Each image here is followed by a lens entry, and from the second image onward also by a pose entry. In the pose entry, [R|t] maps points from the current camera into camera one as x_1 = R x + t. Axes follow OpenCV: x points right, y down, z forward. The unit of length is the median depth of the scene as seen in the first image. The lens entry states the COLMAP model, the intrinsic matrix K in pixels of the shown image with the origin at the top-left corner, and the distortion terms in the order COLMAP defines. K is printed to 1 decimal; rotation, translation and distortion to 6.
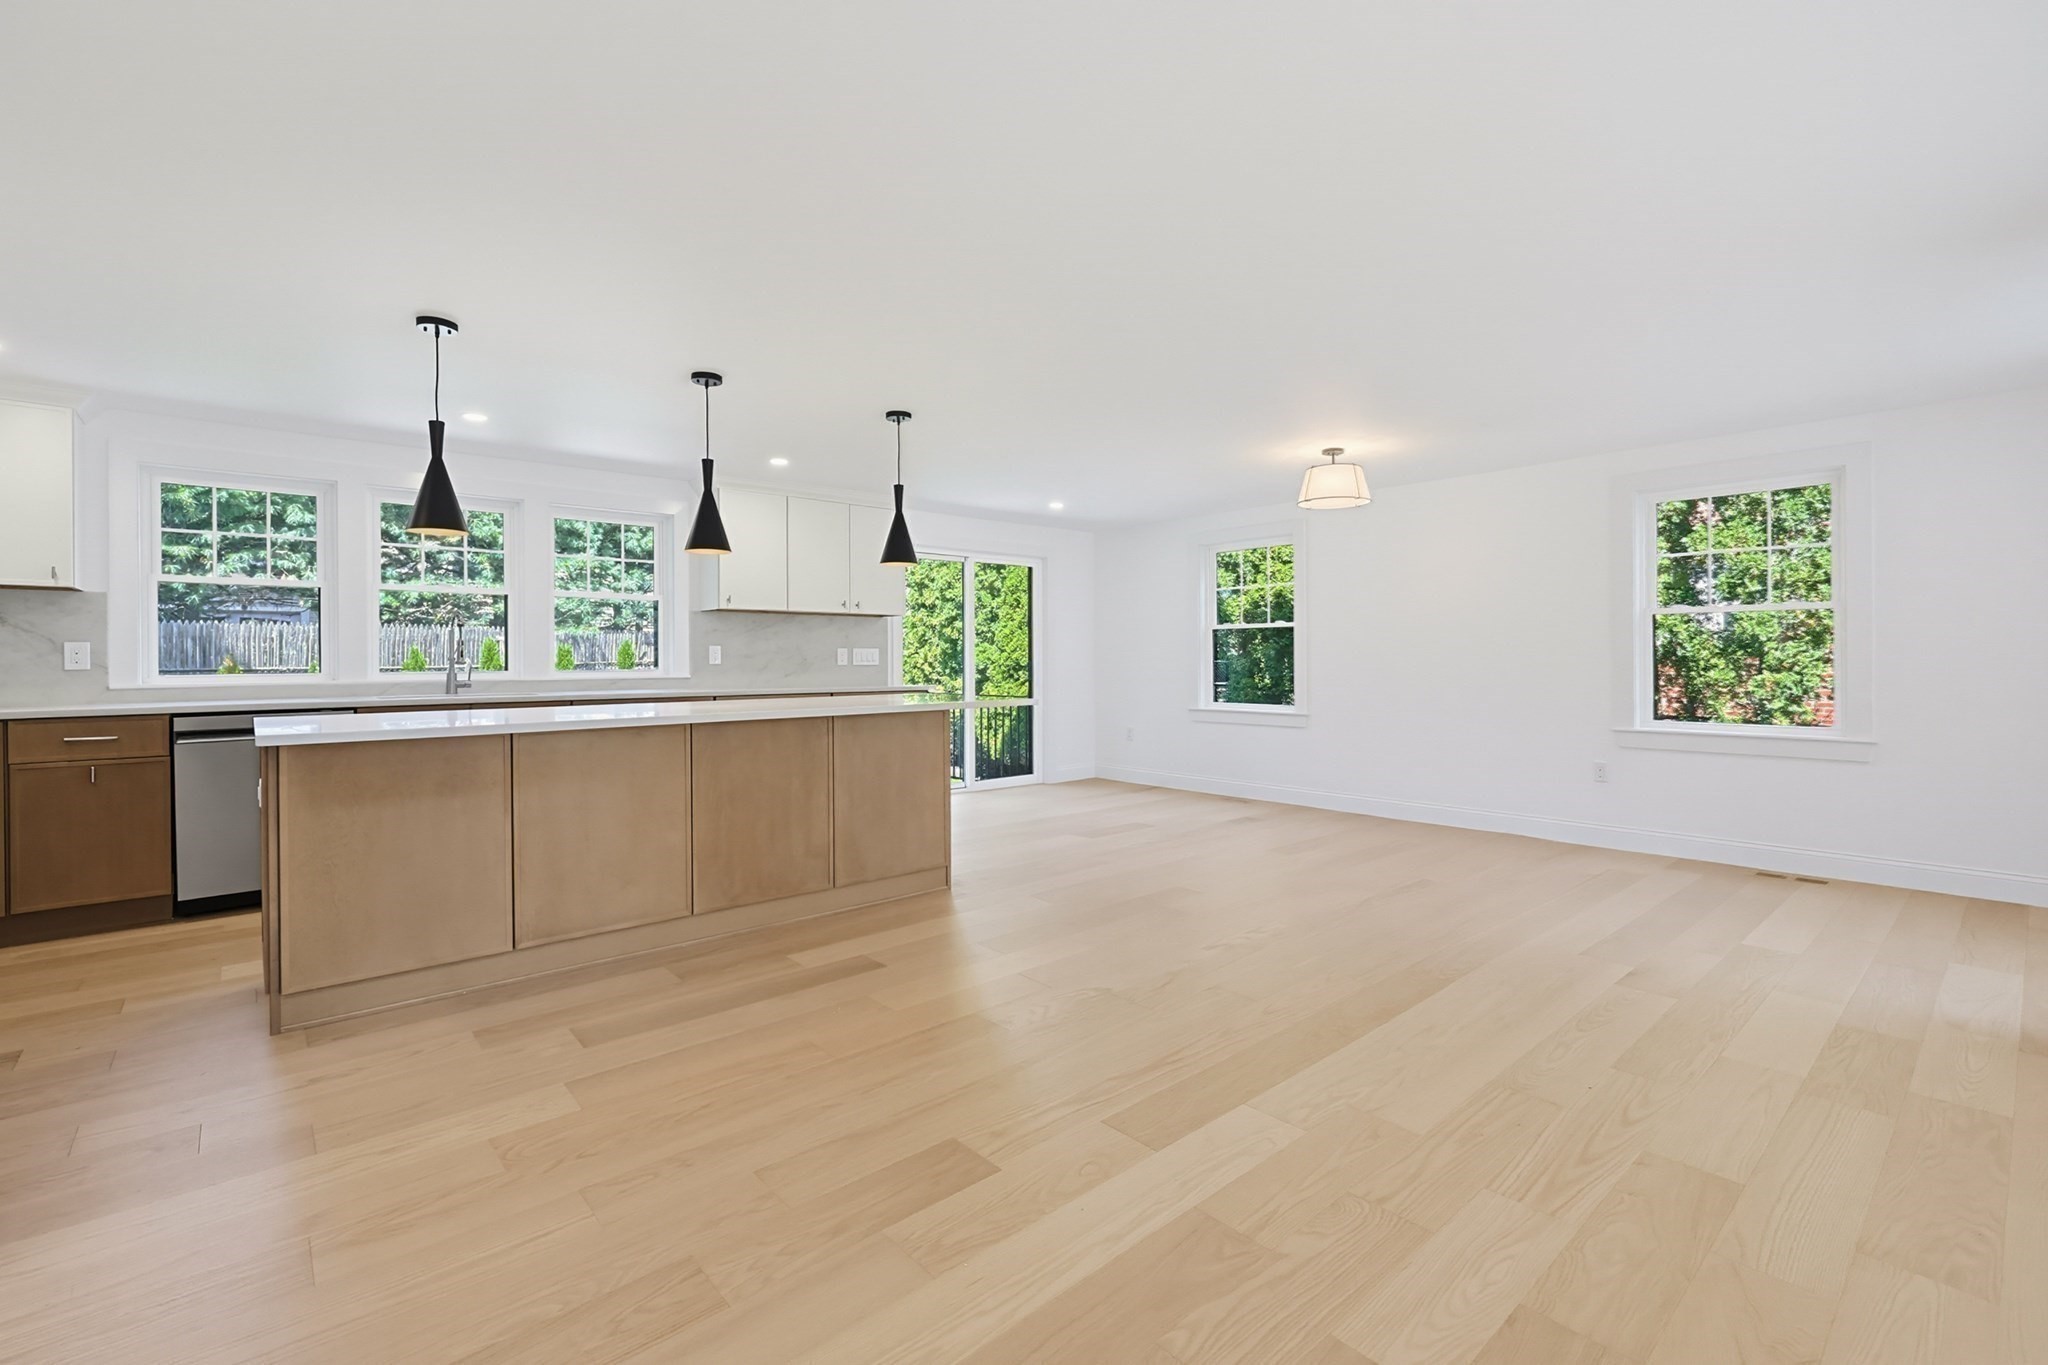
lens RADIAL K [[893.0, 0, 1027.2], [0, 893.0, 666.7], [0, 0, 1]] dist [0.004786, 0.000299]
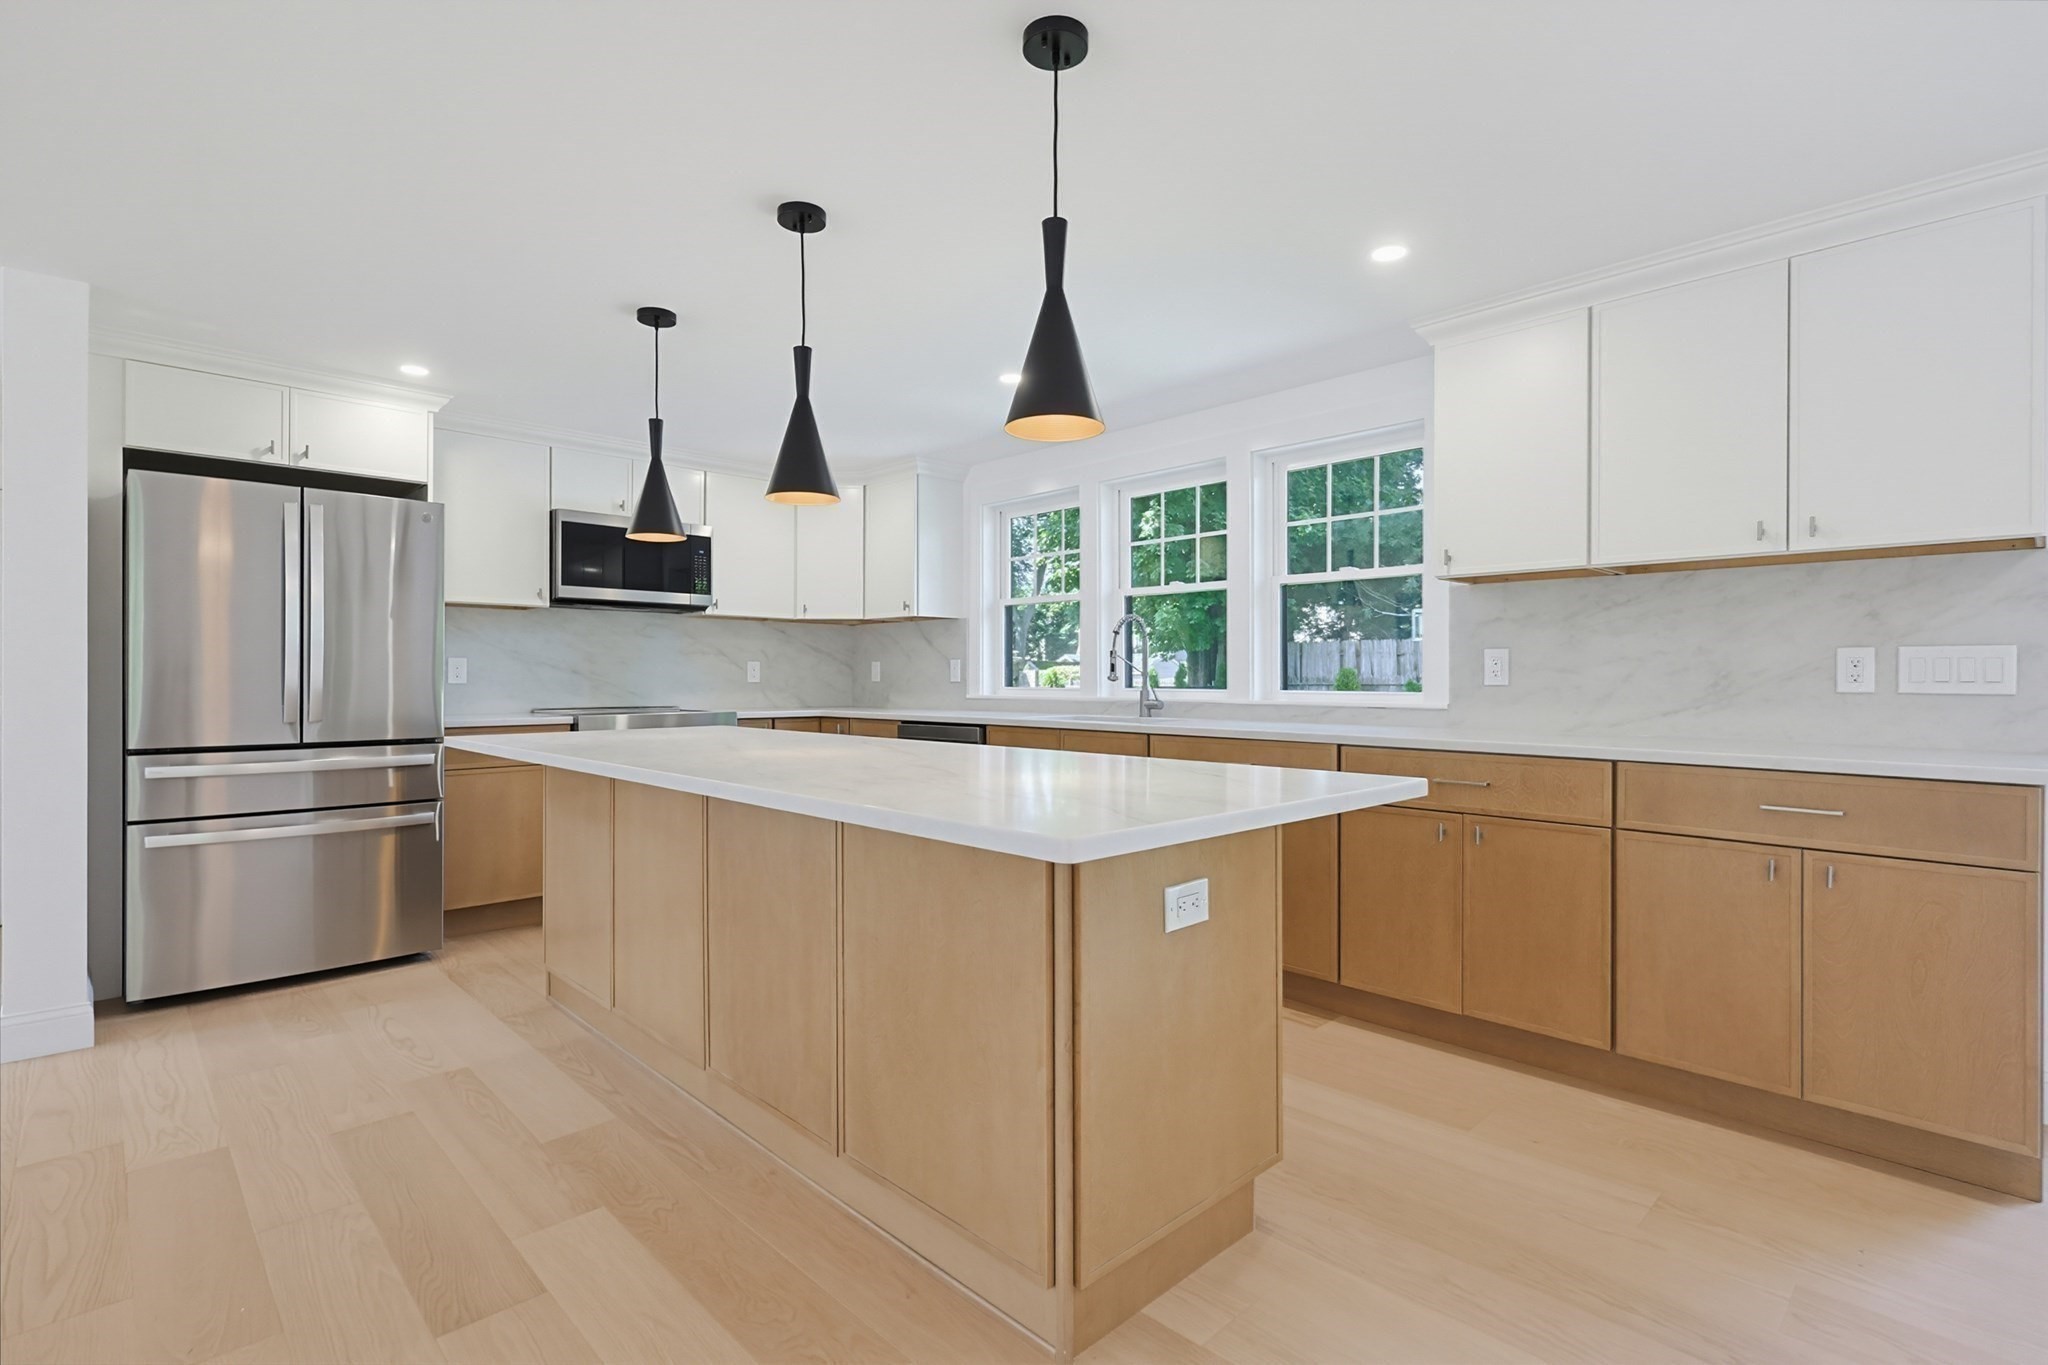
lens RADIAL K [[974.1, 0, 1024.0], [0, 974.1, 682.5], [0, 0, 1]] dist [-0.002127, -0.000308]
pose [[0.053074, 0.010961, -0.998530, 0.279841], [-0.011178, 0.999884, 0.010381, -0.010162], [0.998528, 0.010611, 0.053190, 0.991998]]
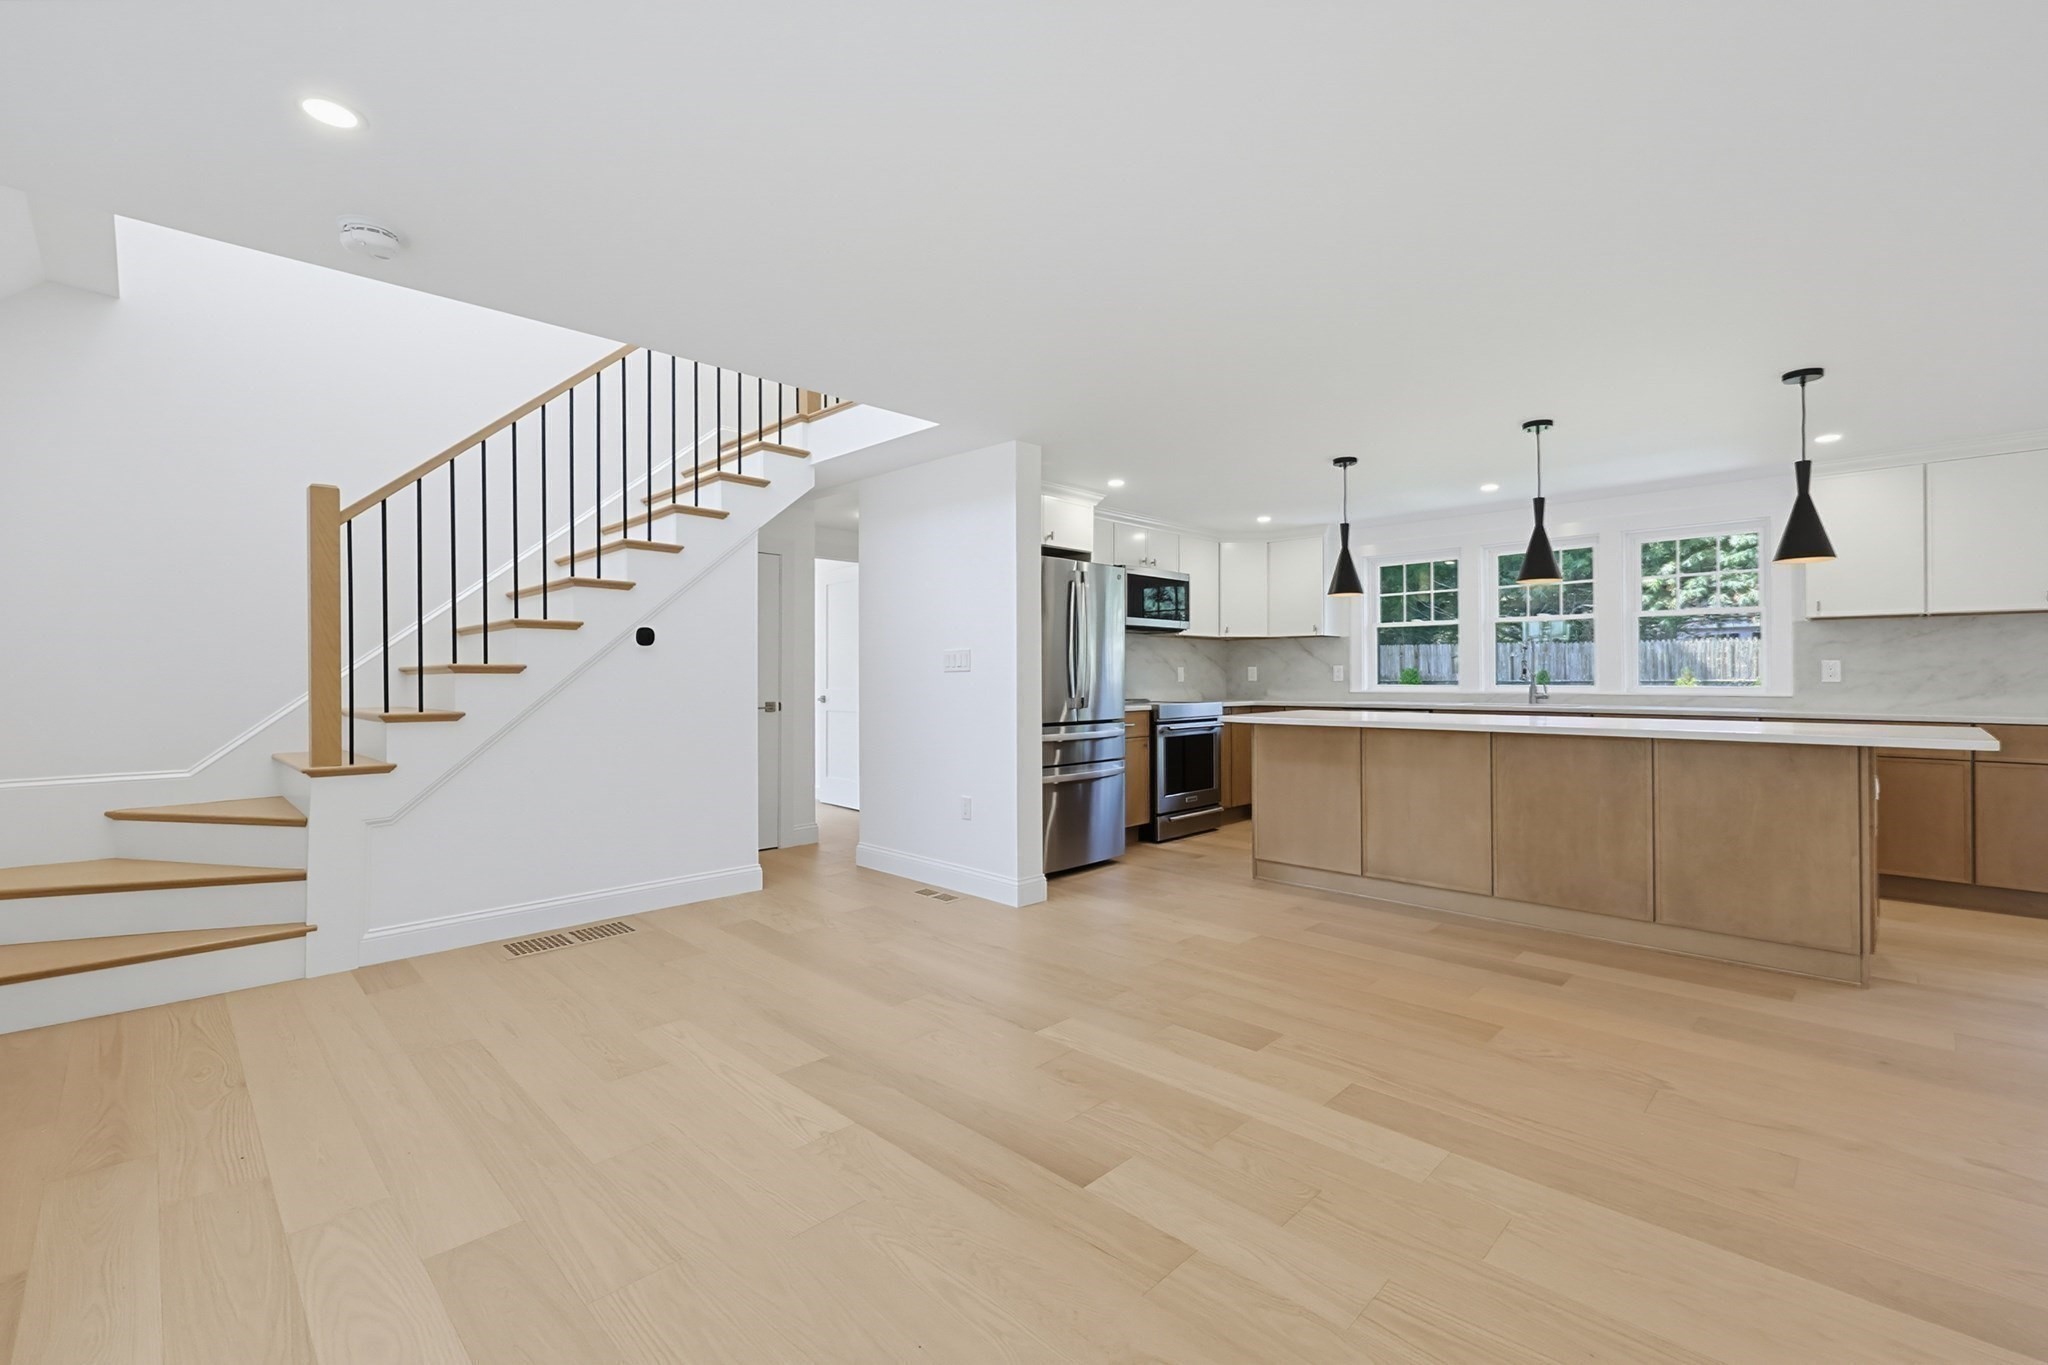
lens RADIAL K [[879.7, 0, 1030.2], [0, 879.7, 681.6], [0, 0, 1]] dist [0.003084, 0.000205]
pose [[0.075890, 0.012153, -0.997042, 0.606459], [-0.007388, 0.999905, 0.011625, -0.010455], [0.997089, 0.006484, 0.075972, 0.255166]]
